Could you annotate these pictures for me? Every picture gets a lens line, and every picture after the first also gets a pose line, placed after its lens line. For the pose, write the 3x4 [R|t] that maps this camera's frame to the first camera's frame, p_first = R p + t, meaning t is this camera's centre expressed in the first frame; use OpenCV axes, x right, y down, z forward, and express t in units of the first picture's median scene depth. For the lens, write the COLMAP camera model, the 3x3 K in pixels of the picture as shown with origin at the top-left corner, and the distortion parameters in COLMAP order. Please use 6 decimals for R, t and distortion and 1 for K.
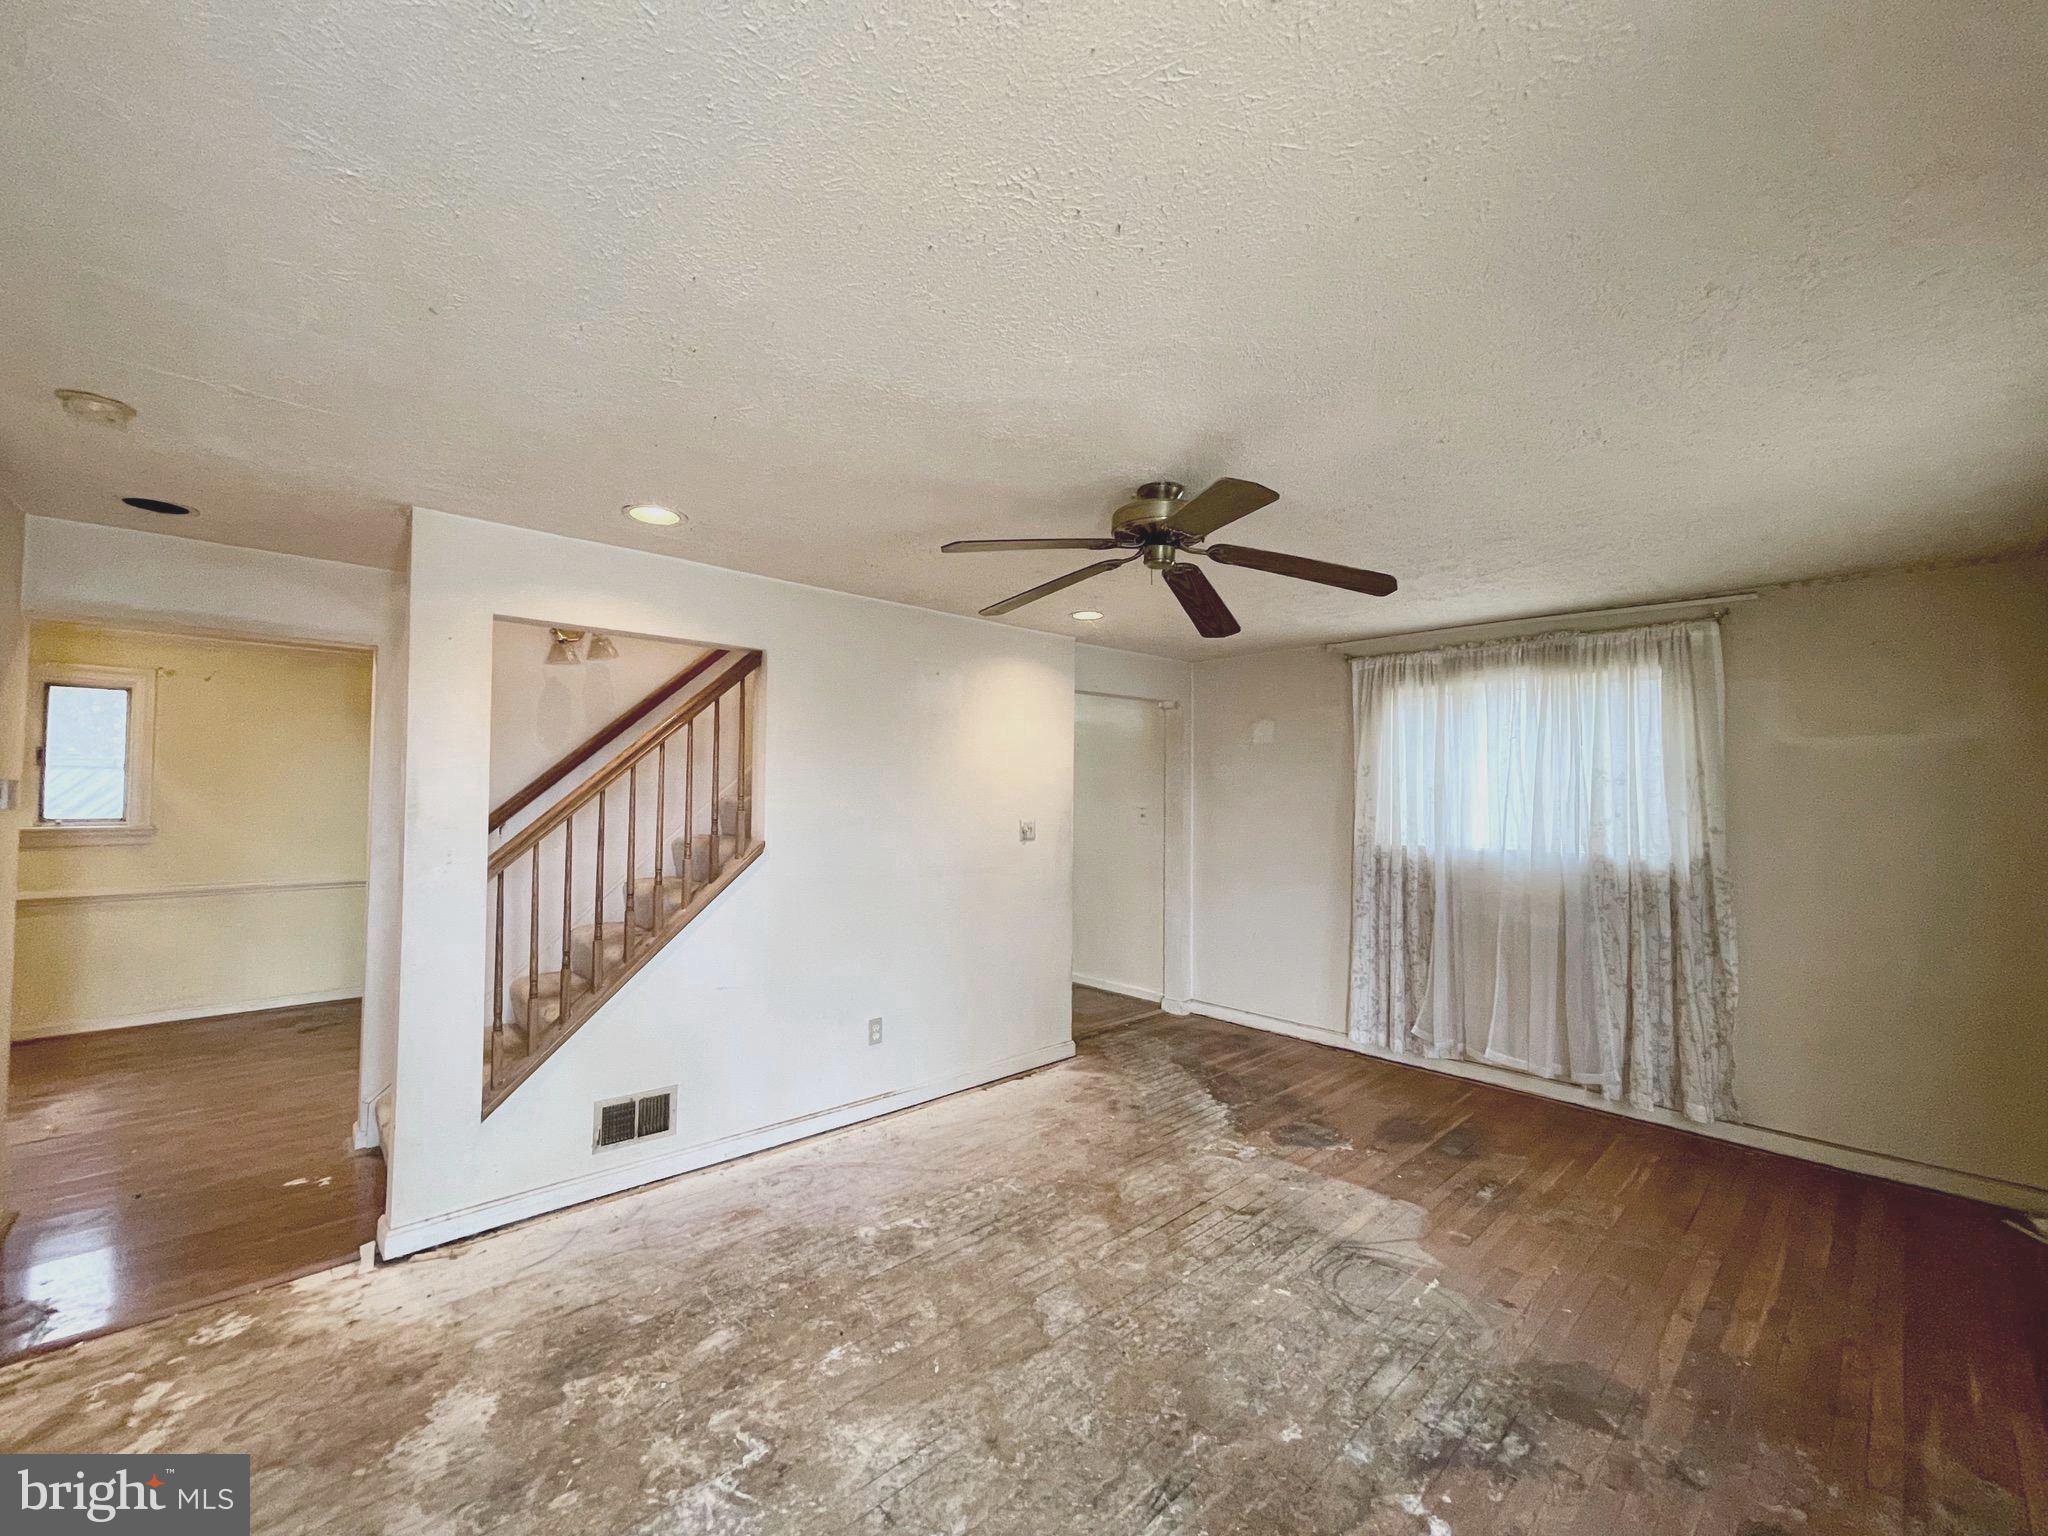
lens RADIAL K [[824.7, 0, 1023.2], [0, 824.7, 768.5], [0, 0, 1]] dist [-0.003290, 0.001053]
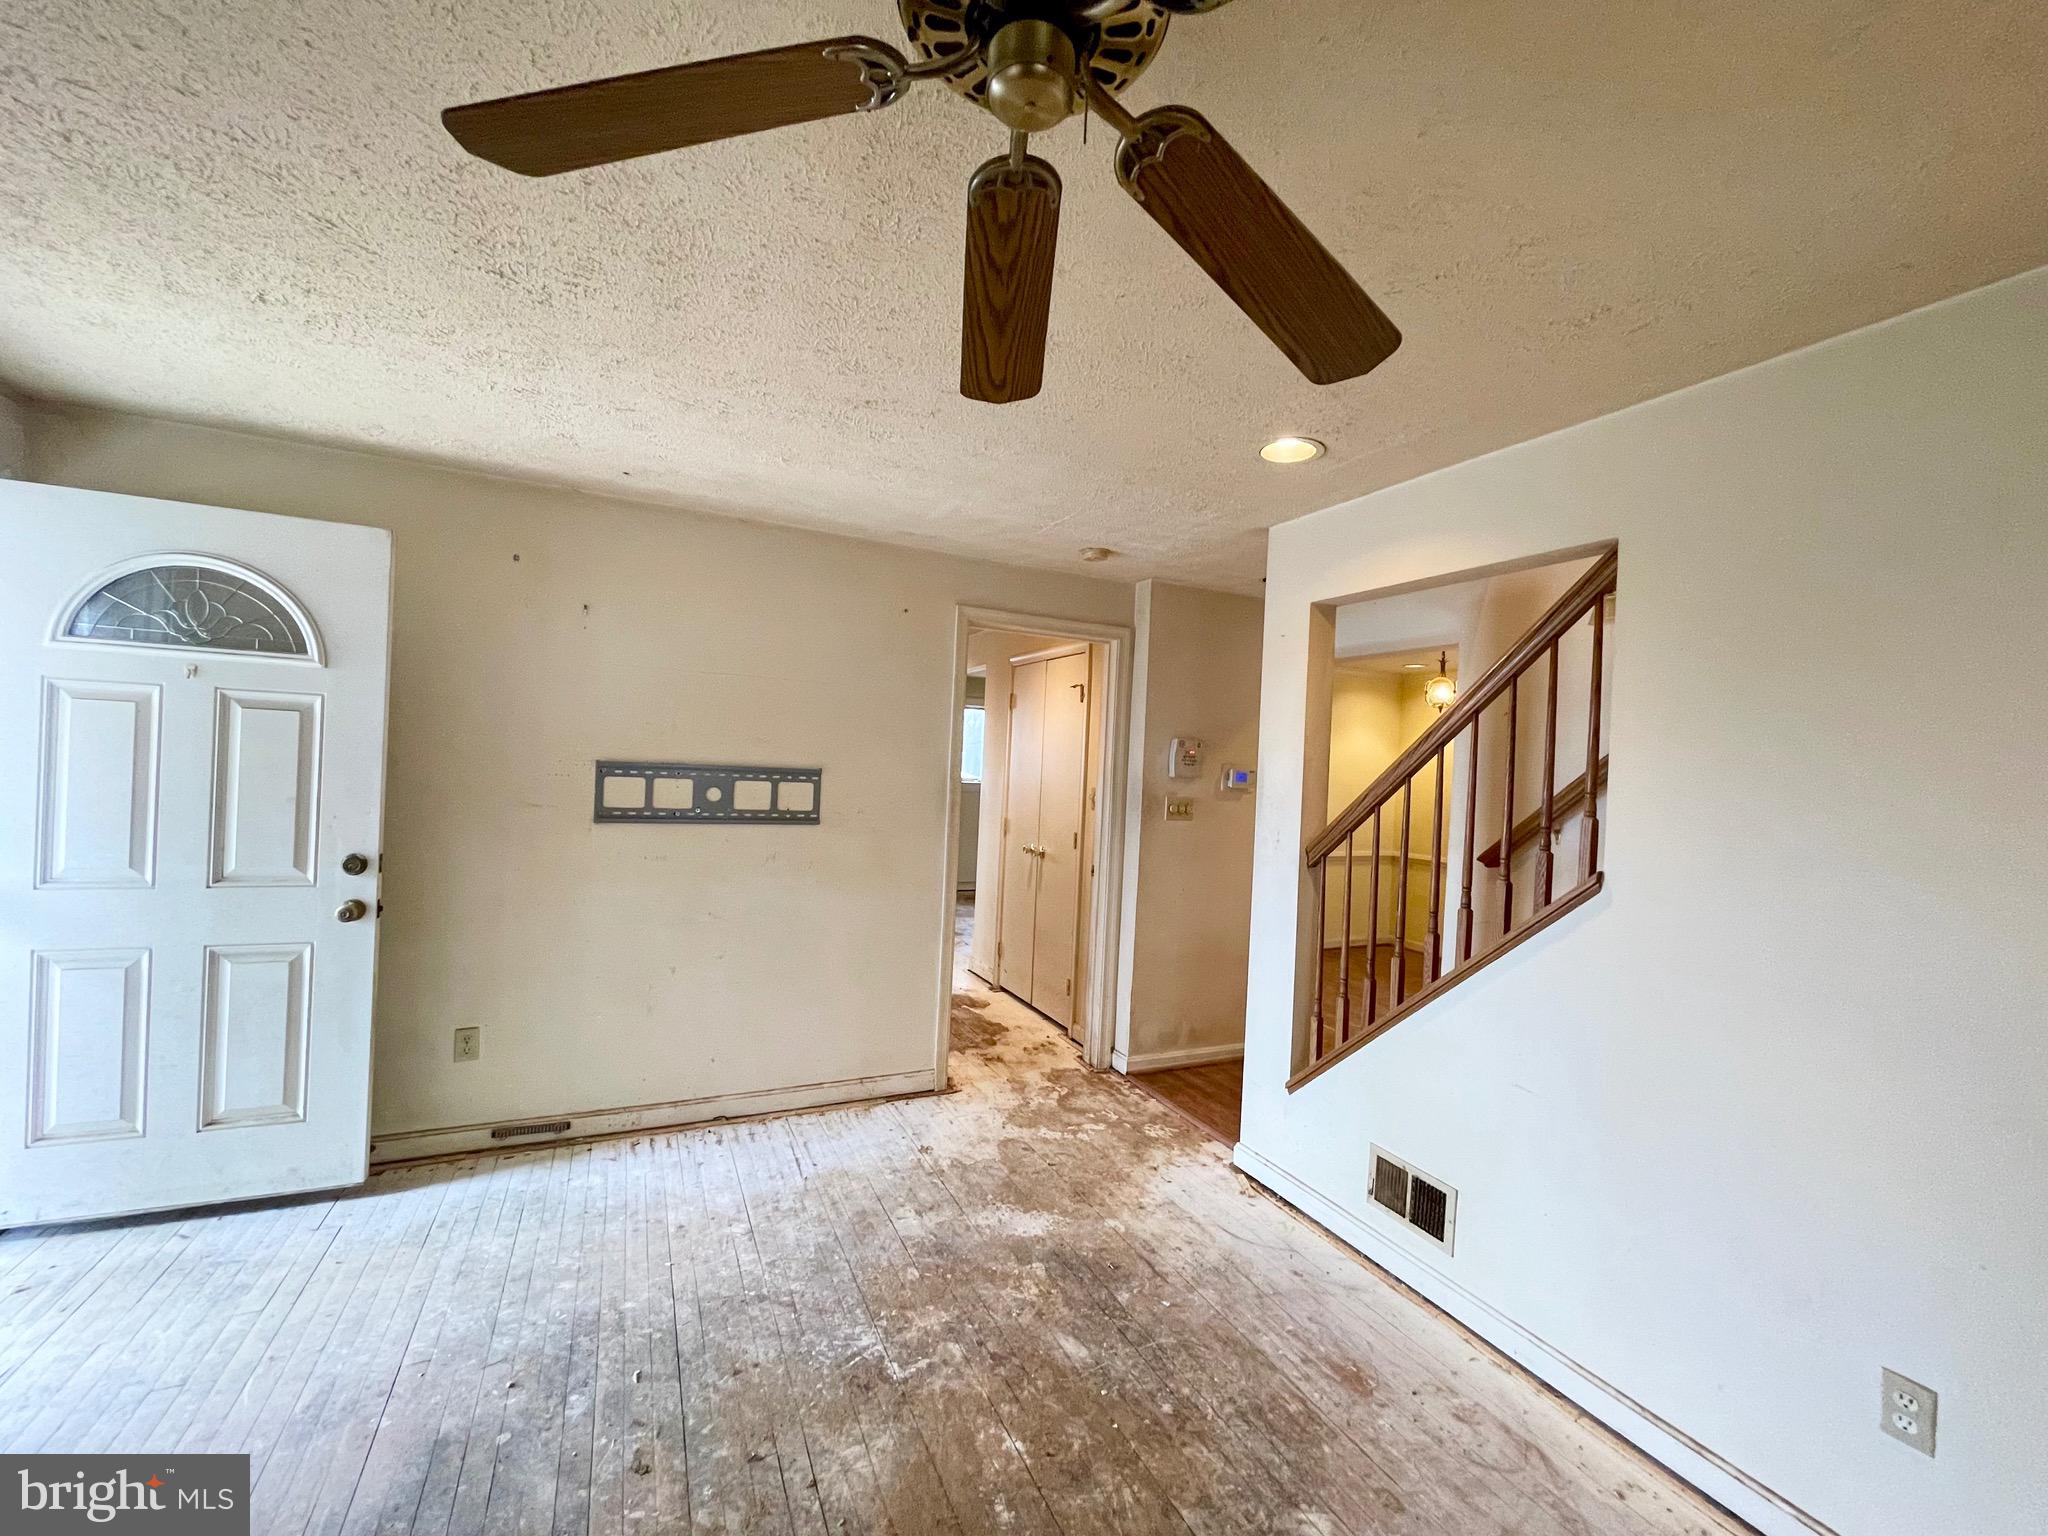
lens RADIAL K [[824.7, 0, 1028.7], [0, 824.7, 774.5], [0, 0, 1]] dist [-0.003290, 0.001053]
pose [[-0.303146, -0.018646, -0.952762, 0.522786], [-0.018695, 0.999733, -0.013617, 0.053989], [0.952761, 0.013684, -0.303413, 1.175514]]
